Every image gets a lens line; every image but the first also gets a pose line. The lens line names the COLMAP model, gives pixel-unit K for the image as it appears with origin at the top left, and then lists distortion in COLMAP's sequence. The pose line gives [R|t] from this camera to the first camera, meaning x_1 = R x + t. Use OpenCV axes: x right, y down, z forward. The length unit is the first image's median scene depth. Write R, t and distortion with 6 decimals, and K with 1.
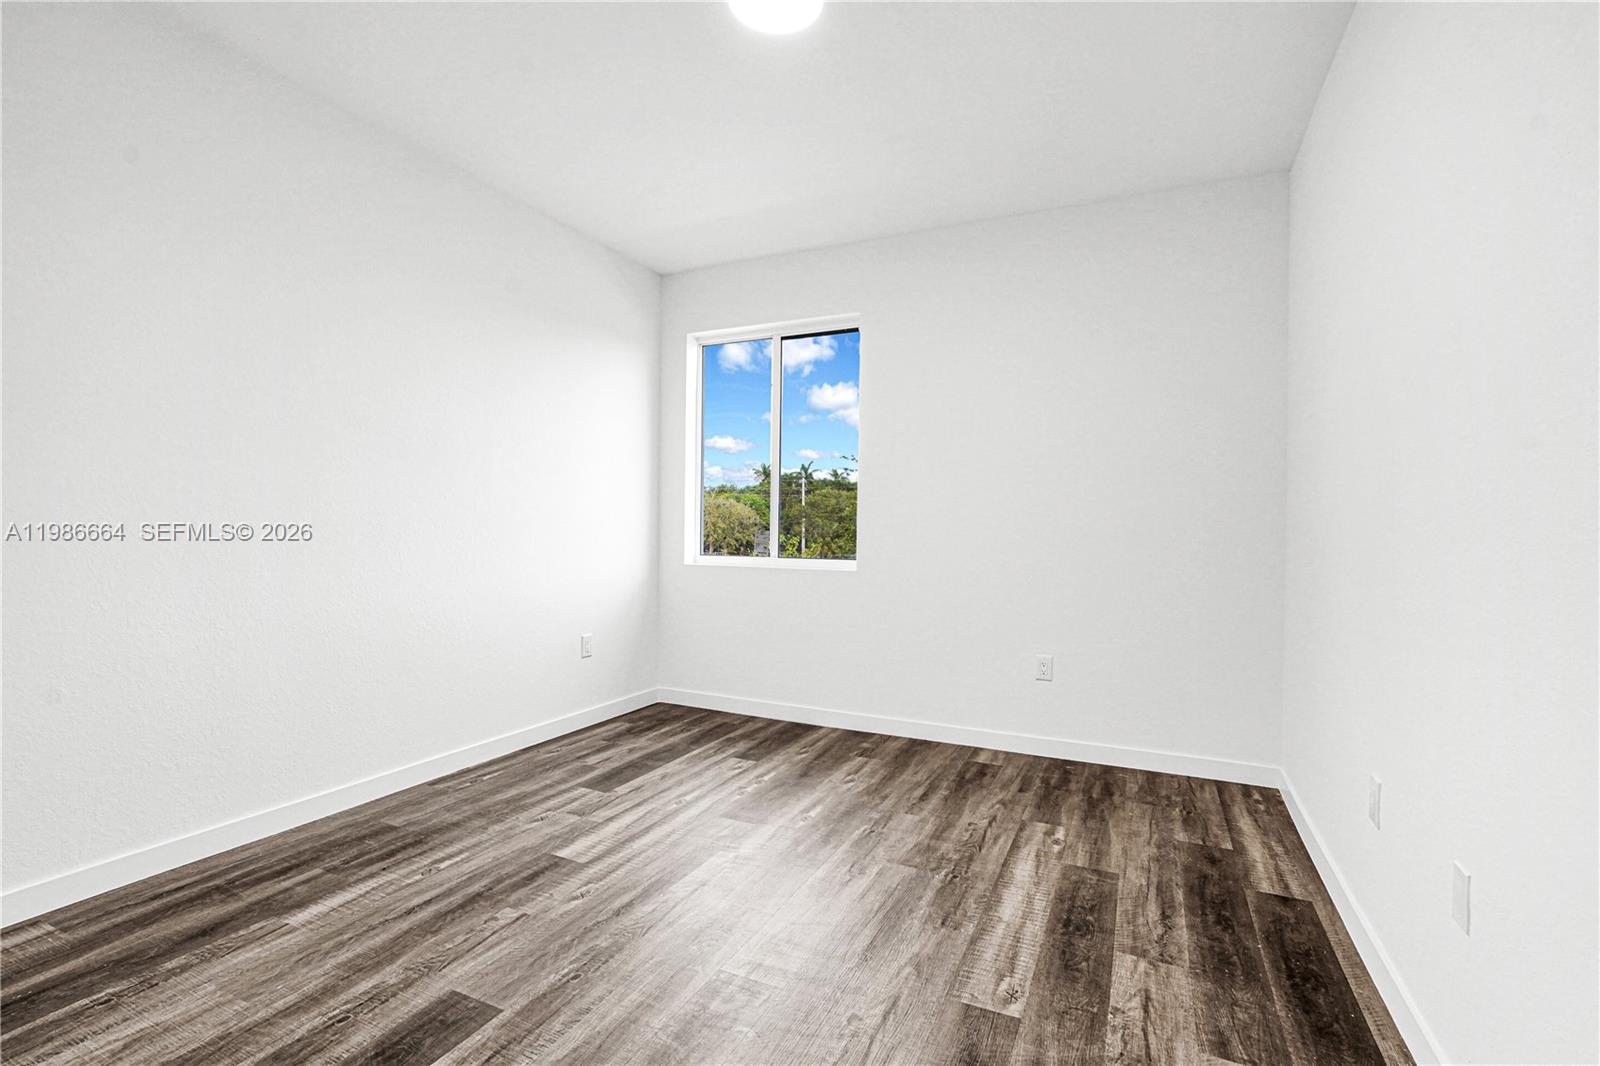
lens RADIAL K [[724.4, 0, 803.7], [0, 724.4, 537.9], [0, 0, 1]] dist [-0.016267, 0.007439]
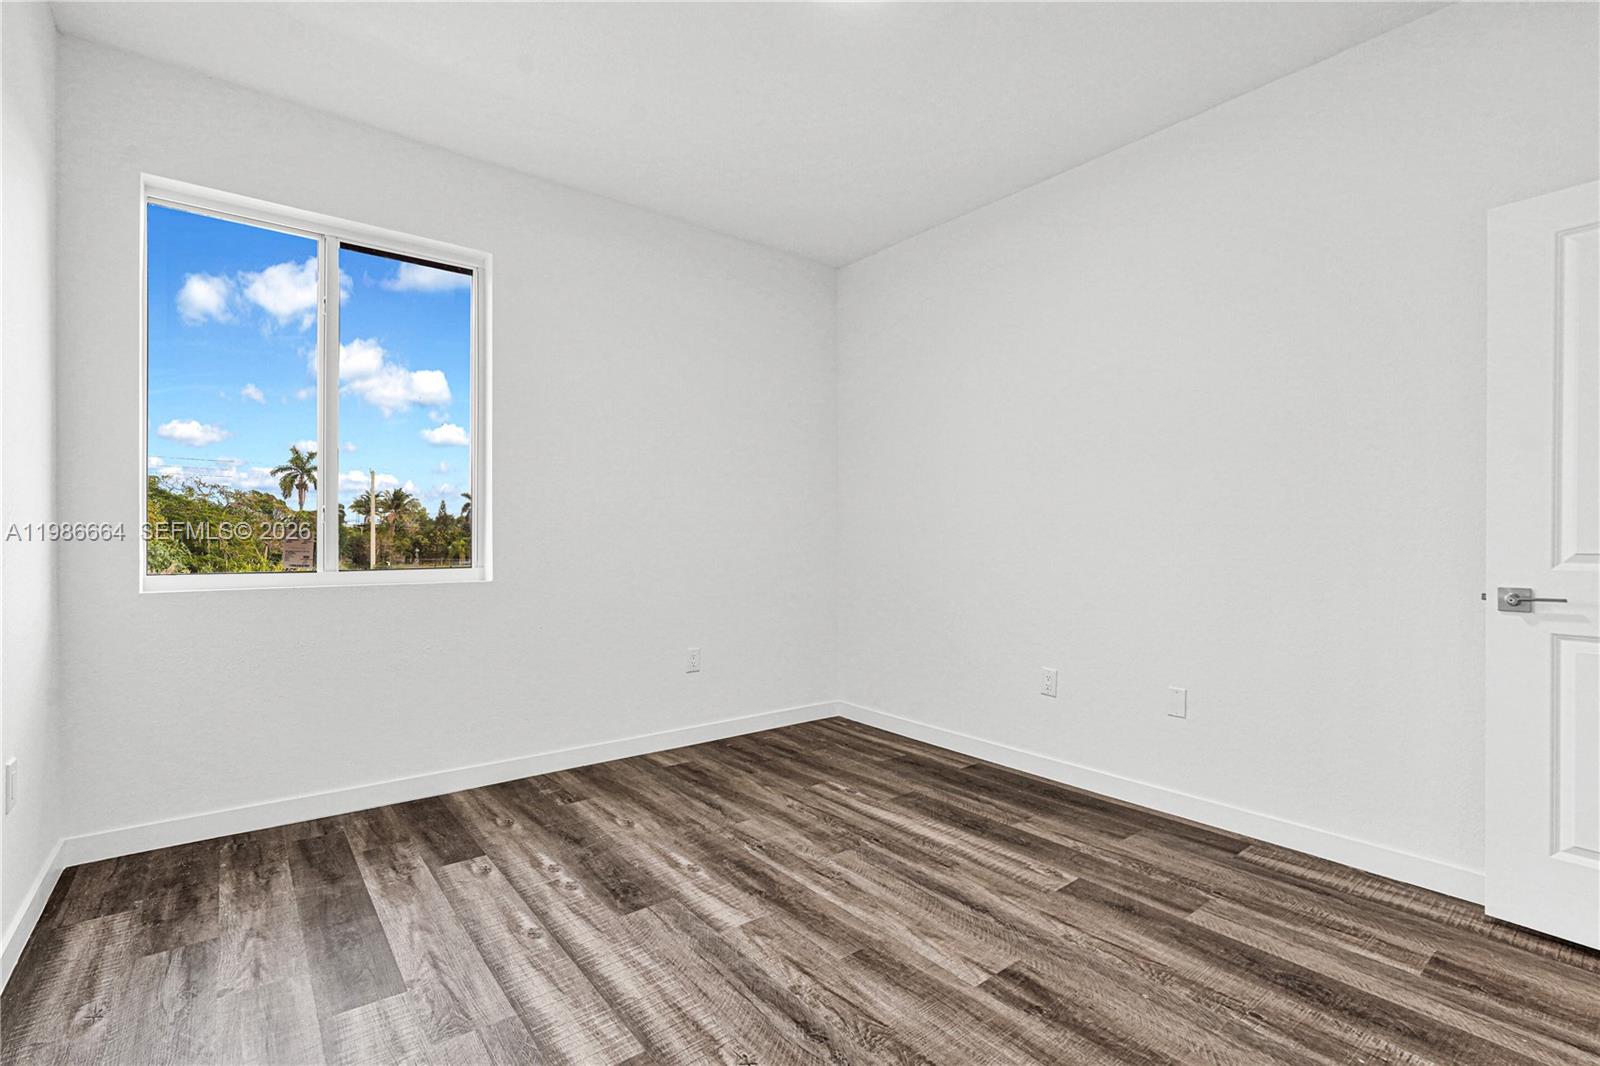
lens RADIAL K [[724.4, 0, 803.2], [0, 724.4, 533.1], [0, 0, 1]] dist [-0.016267, 0.007439]
pose [[0.441626, -0.007267, 0.897170, -0.630127], [0.012738, 0.999917, 0.001828, -0.005220], [-0.897109, 0.010621, 0.441682, 0.455789]]
